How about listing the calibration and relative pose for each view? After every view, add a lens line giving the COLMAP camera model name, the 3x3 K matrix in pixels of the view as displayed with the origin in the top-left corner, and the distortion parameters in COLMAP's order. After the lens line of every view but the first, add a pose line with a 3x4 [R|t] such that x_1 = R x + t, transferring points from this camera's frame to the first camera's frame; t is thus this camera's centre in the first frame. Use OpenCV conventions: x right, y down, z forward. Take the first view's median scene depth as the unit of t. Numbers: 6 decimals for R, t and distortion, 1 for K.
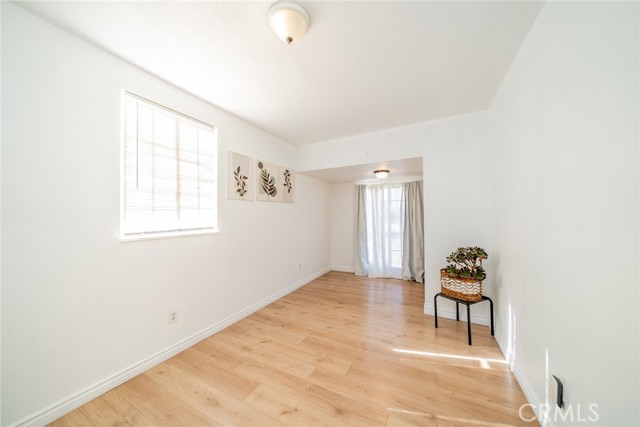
lens RADIAL K [[218.4, 0, 319.6], [0, 218.4, 215.0], [0, 0, 1]] dist [-0.007500, 0.000089]
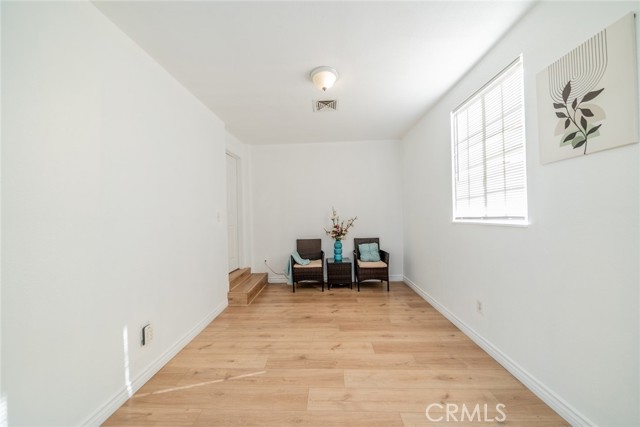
lens RADIAL K [[218.4, 0, 319.6], [0, 218.4, 215.0], [0, 0, 1]] dist [-0.007500, 0.000089]
pose [[-0.902068, 0.025613, -0.430833, 0.333759], [0.031115, 0.999499, -0.005729, 0.037900], [0.430471, -0.018573, -0.902413, 1.392227]]
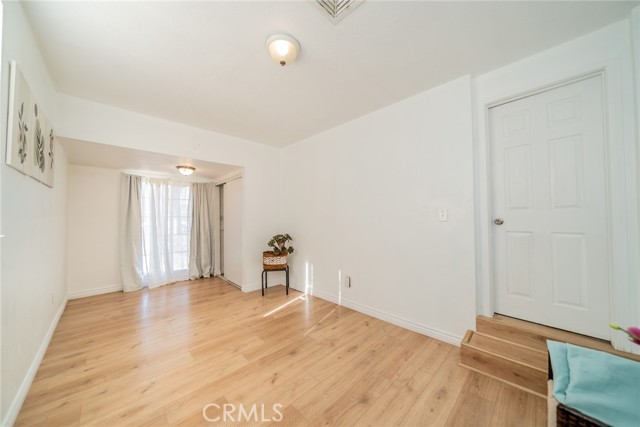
lens RADIAL K [[218.4, 0, 319.6], [0, 218.4, 215.0], [0, 0, 1]] dist [-0.007500, 0.000089]
pose [[0.308113, 0.024378, 0.951037, -0.733229], [-0.004990, 0.999699, -0.024008, 0.044465], [-0.951337, 0.002651, 0.308142, 0.260096]]
